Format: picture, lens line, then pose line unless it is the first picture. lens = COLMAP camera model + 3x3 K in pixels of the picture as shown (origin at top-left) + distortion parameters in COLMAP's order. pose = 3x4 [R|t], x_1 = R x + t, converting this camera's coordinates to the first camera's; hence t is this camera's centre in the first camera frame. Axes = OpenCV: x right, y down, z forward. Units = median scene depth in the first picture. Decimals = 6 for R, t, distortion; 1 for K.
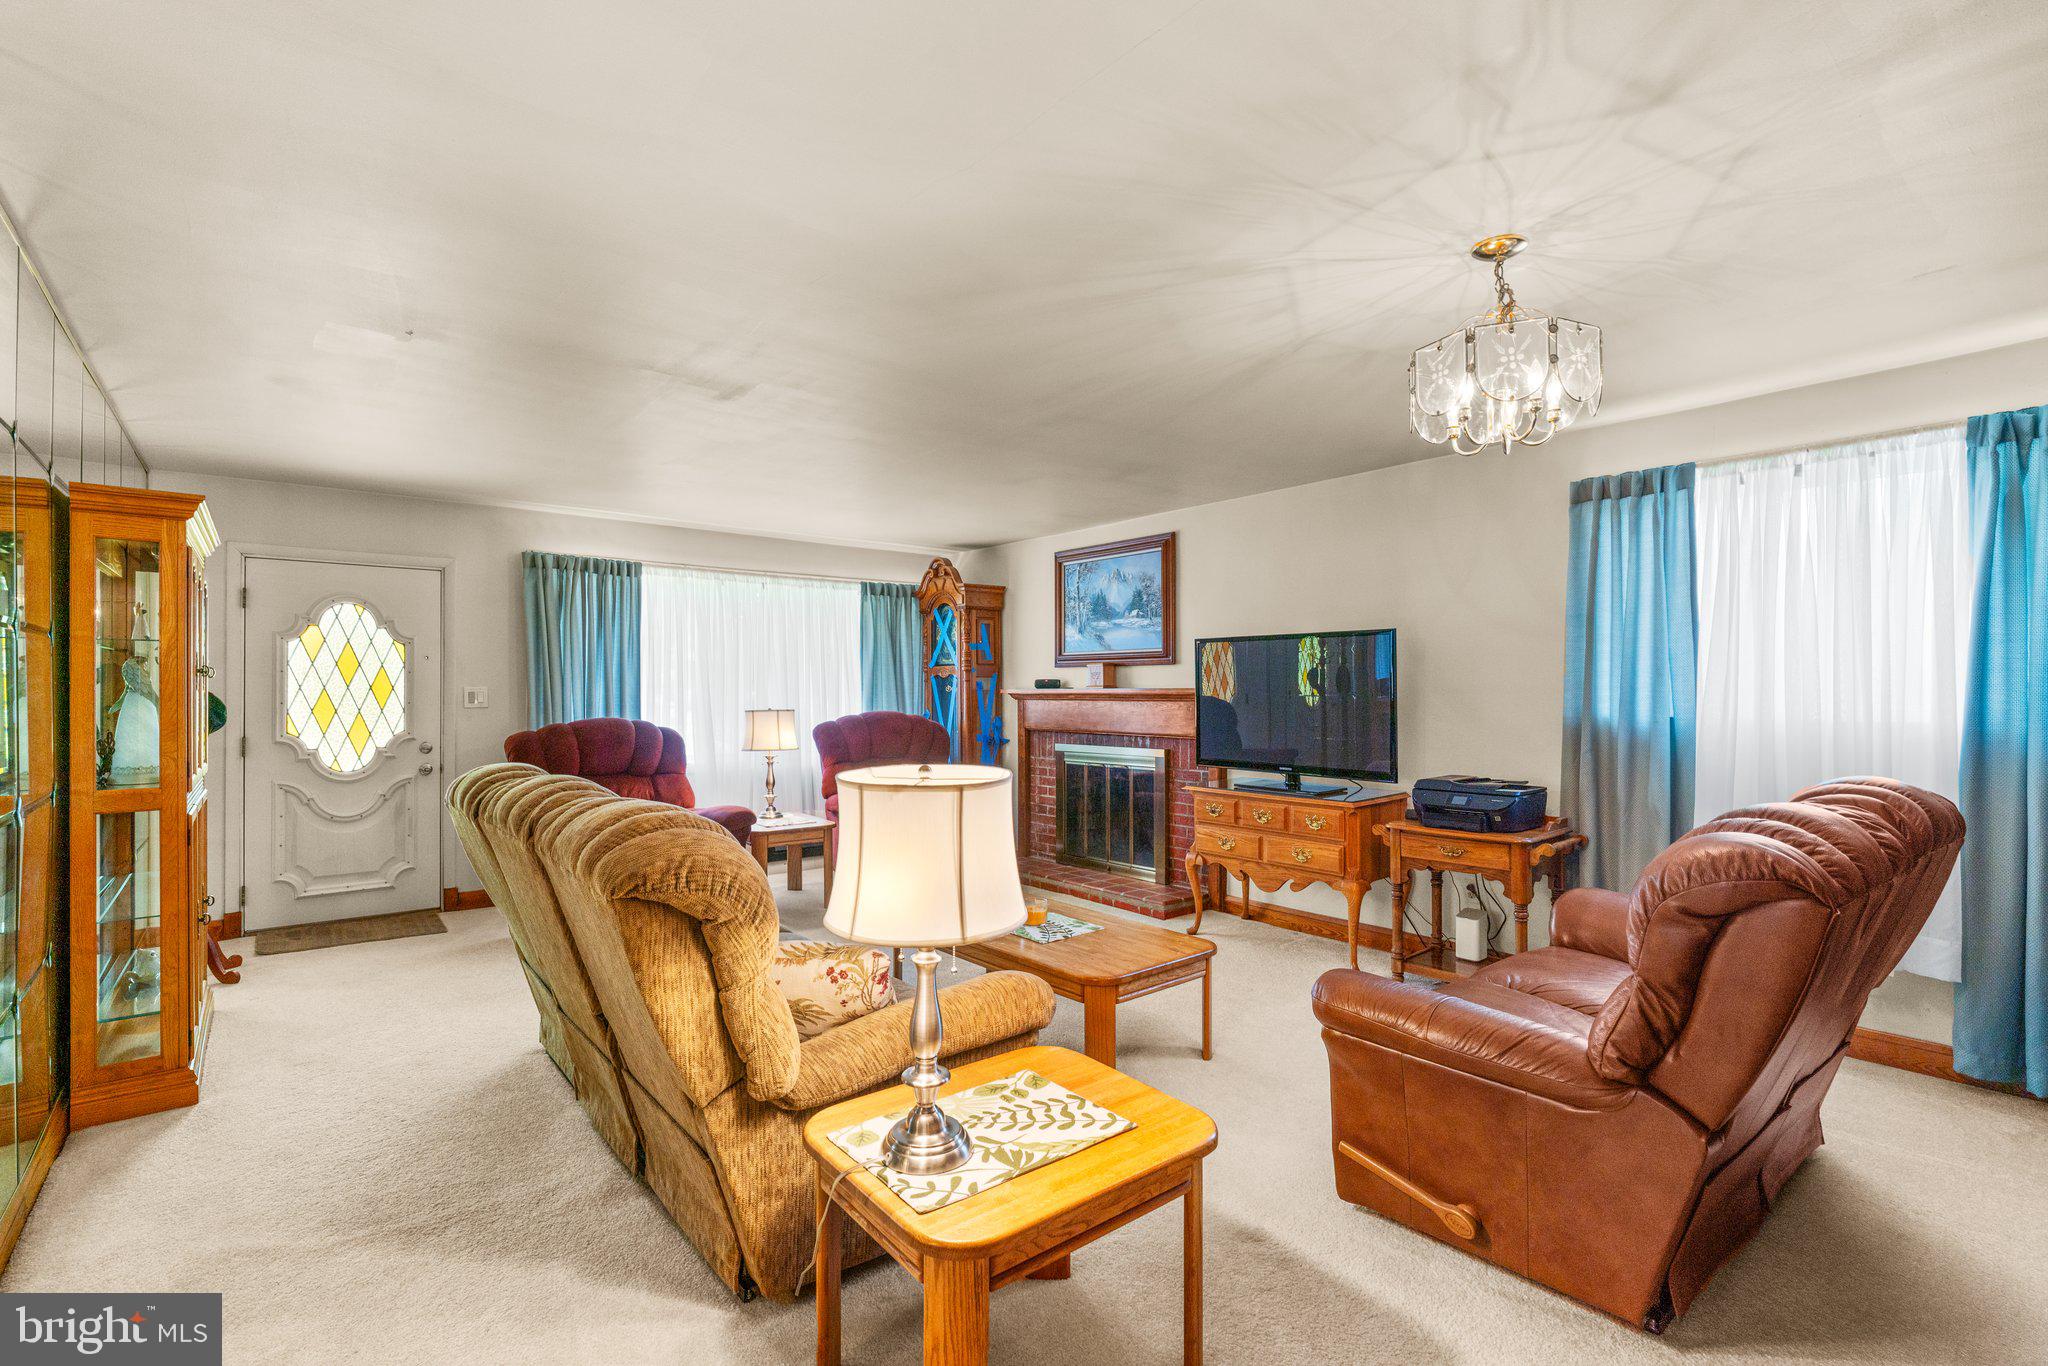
lens RADIAL K [[931.0, 0, 1021.1], [0, 931.0, 693.0], [0, 0, 1]] dist [-0.016107, 0.000875]
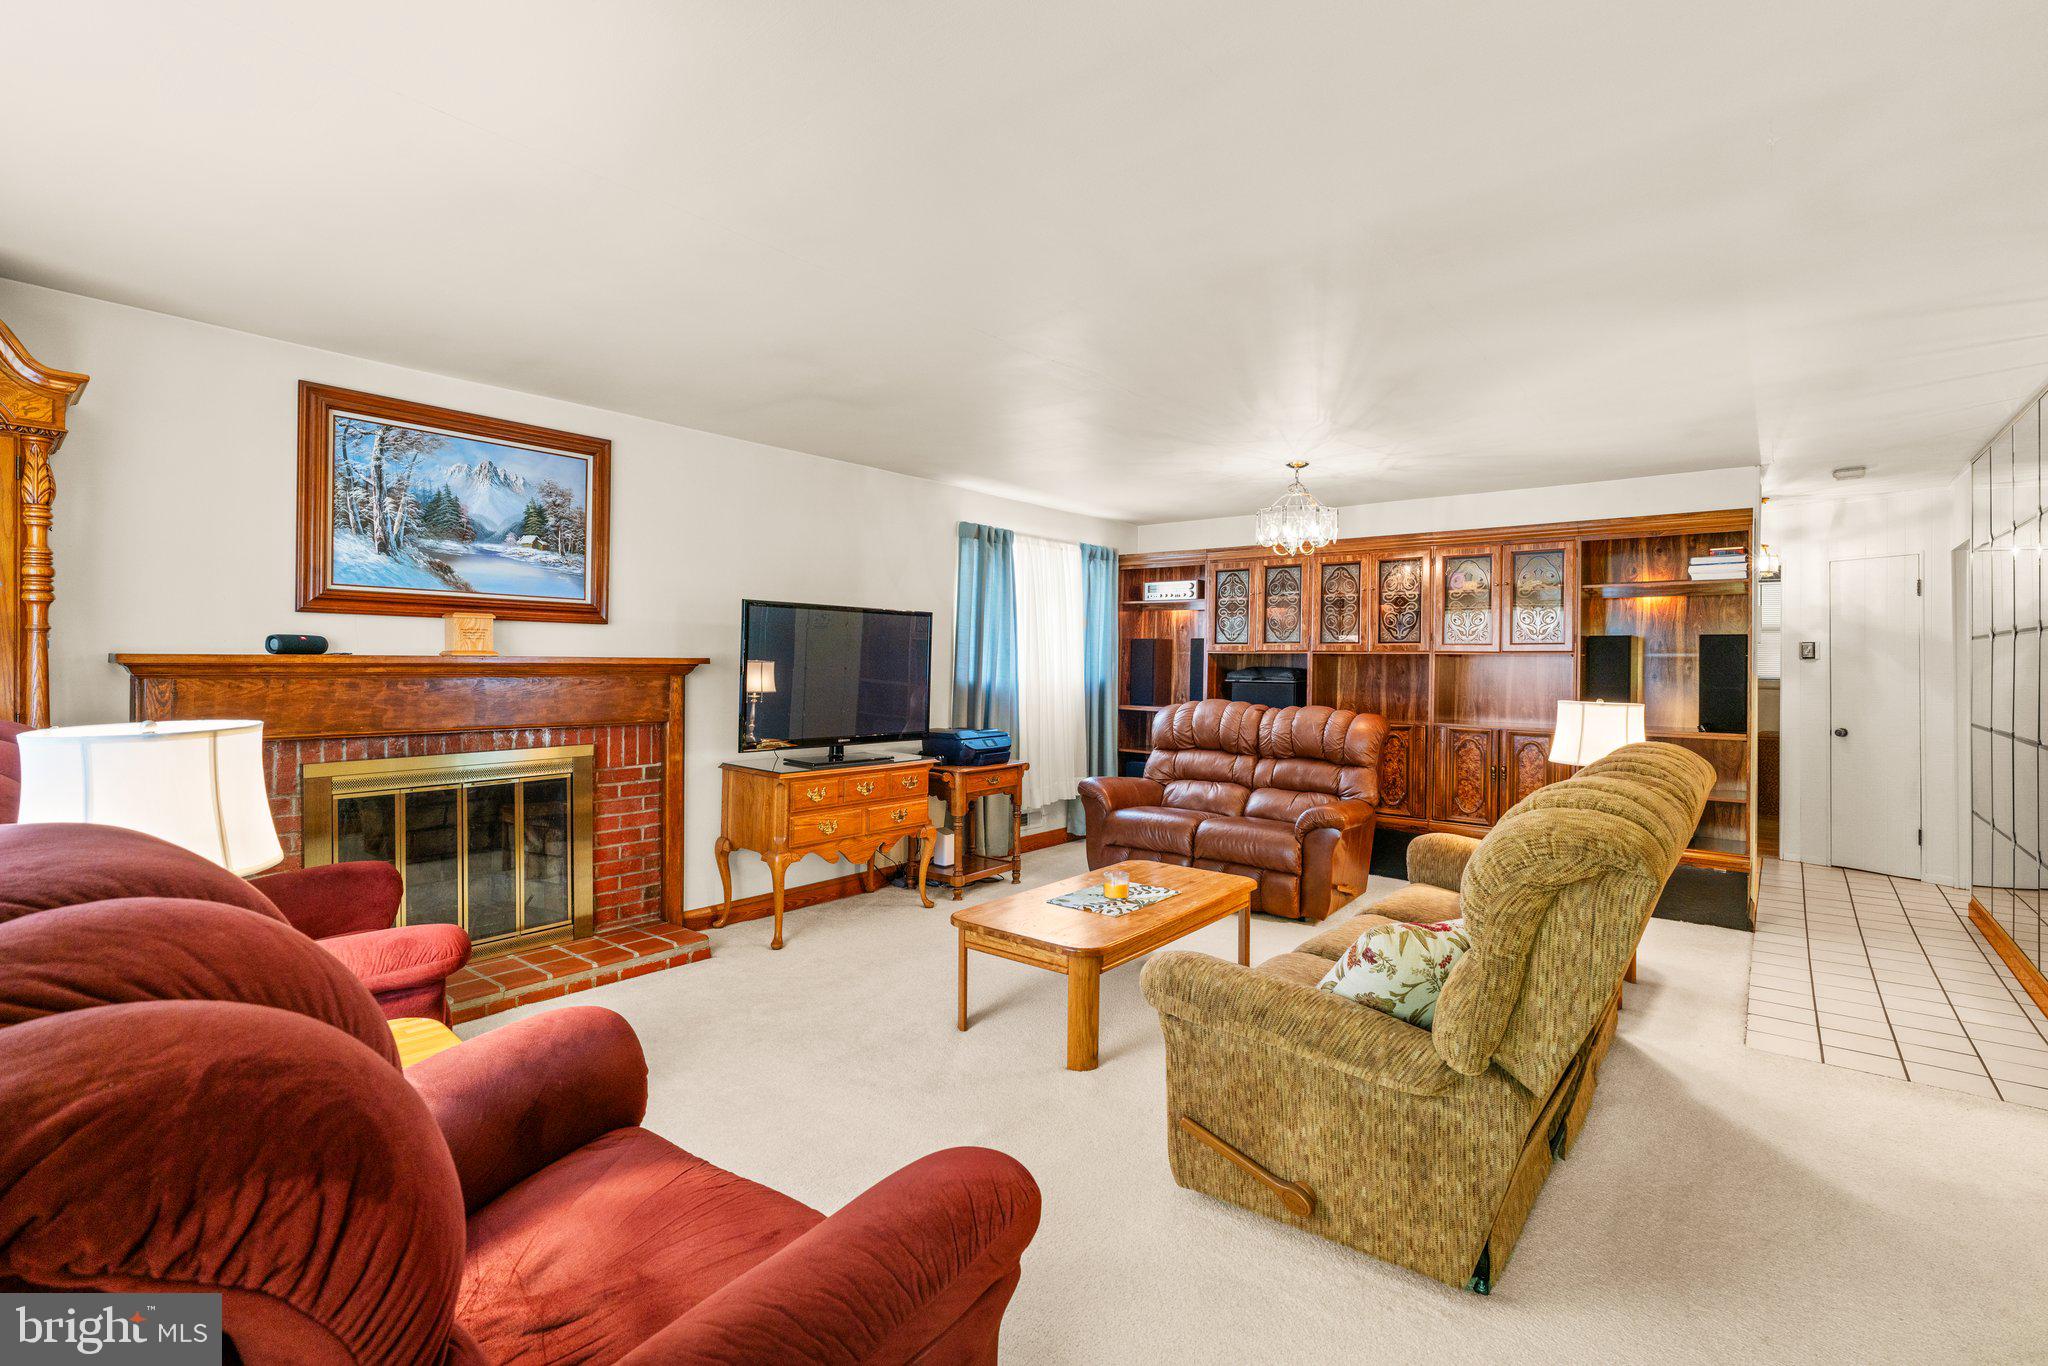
lens RADIAL K [[931.0, 0, 1022.4], [0, 931.0, 668.9], [0, 0, 1]] dist [-0.016107, 0.000875]
pose [[-0.210696, -0.008069, 0.977518, -0.576012], [-0.006900, 0.999953, 0.006767, -0.003223], [-0.977527, -0.005319, -0.210742, 0.797519]]
